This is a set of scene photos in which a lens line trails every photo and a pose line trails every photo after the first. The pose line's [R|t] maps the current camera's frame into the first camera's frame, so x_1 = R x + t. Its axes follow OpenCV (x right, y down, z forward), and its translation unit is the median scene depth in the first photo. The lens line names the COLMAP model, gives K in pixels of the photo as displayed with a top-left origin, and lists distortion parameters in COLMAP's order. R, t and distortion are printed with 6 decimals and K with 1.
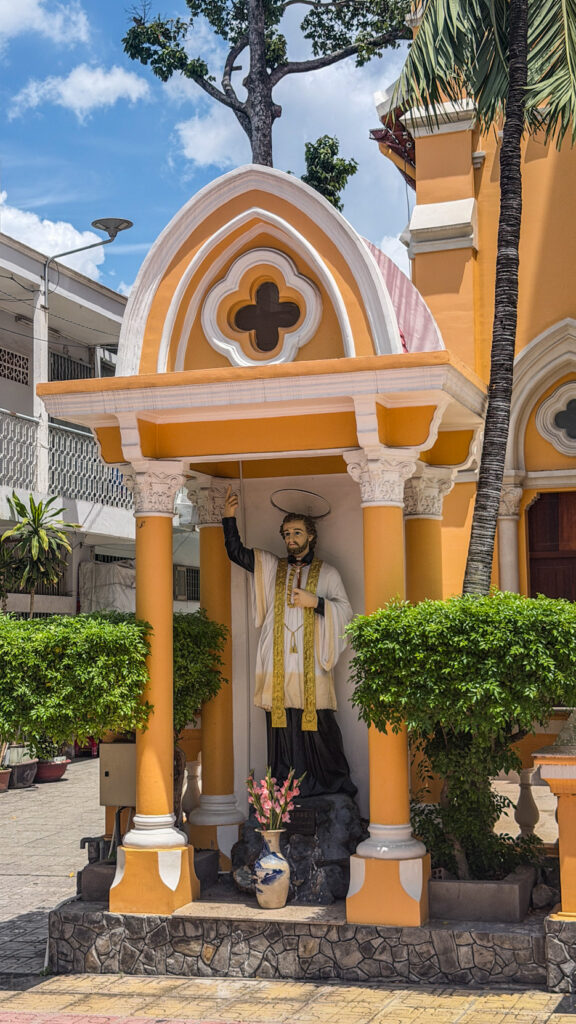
lens RADIAL K [[1357.9, 0, 301.0], [0, 1357.9, 544.6], [0, 0, 1]] dist [0.096744, -0.011227]
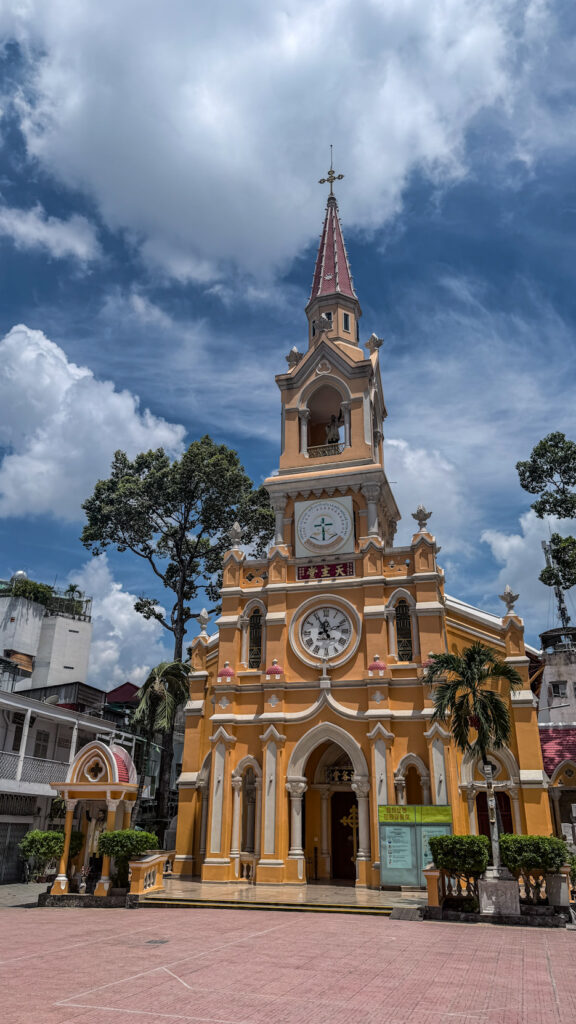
lens RADIAL K [[685.1, 0, 288.0], [0, 685.1, 517.7], [0, 0, 1]] dist [0.123278, -0.260893]
pose [[0.998429, 0.043269, 0.035588, 0.568763], [-0.027886, 0.934763, -0.354176, -0.147632], [-0.048591, 0.352627, 0.934502, -1.857835]]
